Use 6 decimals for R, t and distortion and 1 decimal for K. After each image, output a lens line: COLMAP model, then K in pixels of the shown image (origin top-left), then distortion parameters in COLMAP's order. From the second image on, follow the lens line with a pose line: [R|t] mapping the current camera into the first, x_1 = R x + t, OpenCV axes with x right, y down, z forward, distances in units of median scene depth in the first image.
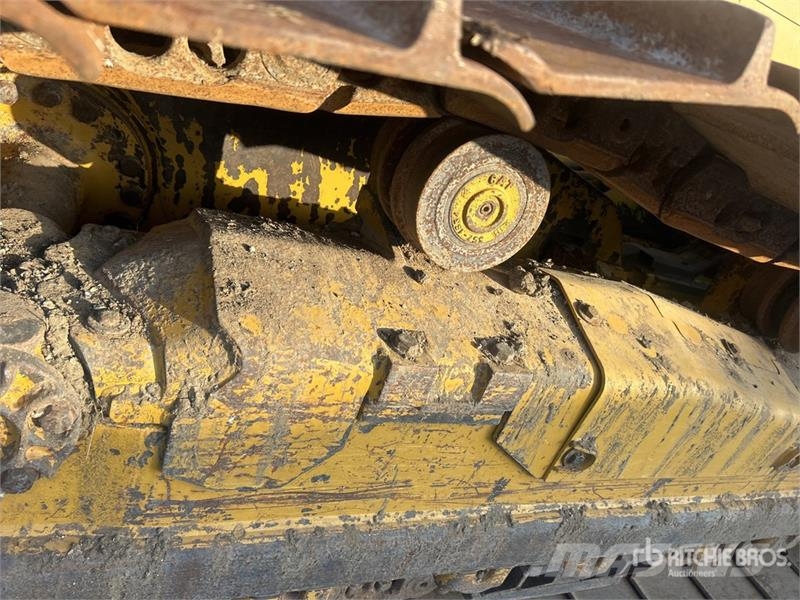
lens RADIAL K [[597.6, 0, 405.7], [0, 597.6, 300.3], [0, 0, 1]] dist [0.065423, -0.067407]
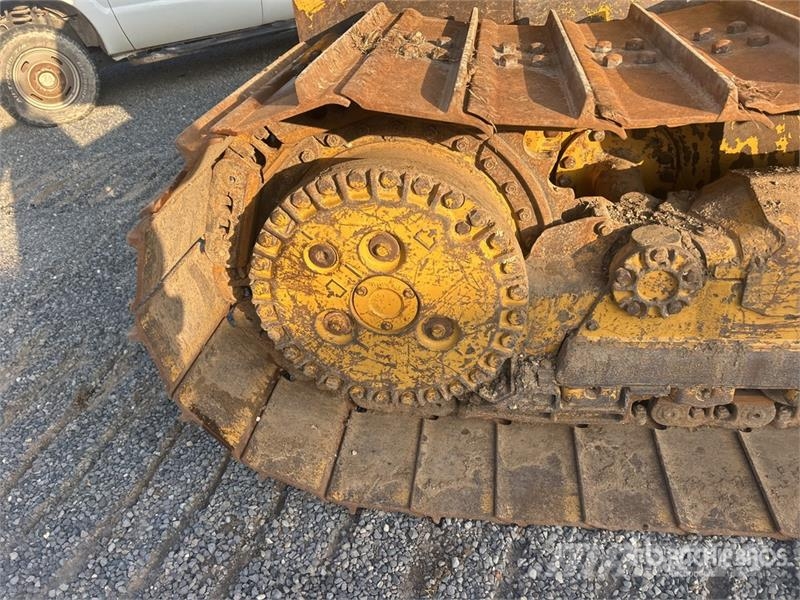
lens RADIAL K [[597.6, 0, 405.7], [0, 597.6, 300.3], [0, 0, 1]] dist [0.065423, -0.067407]
pose [[0.767674, -0.102861, -0.632532, 0.004855], [0.119875, 0.992661, -0.015938, 0.163289], [0.629529, -0.063589, 0.774370, -1.159844]]
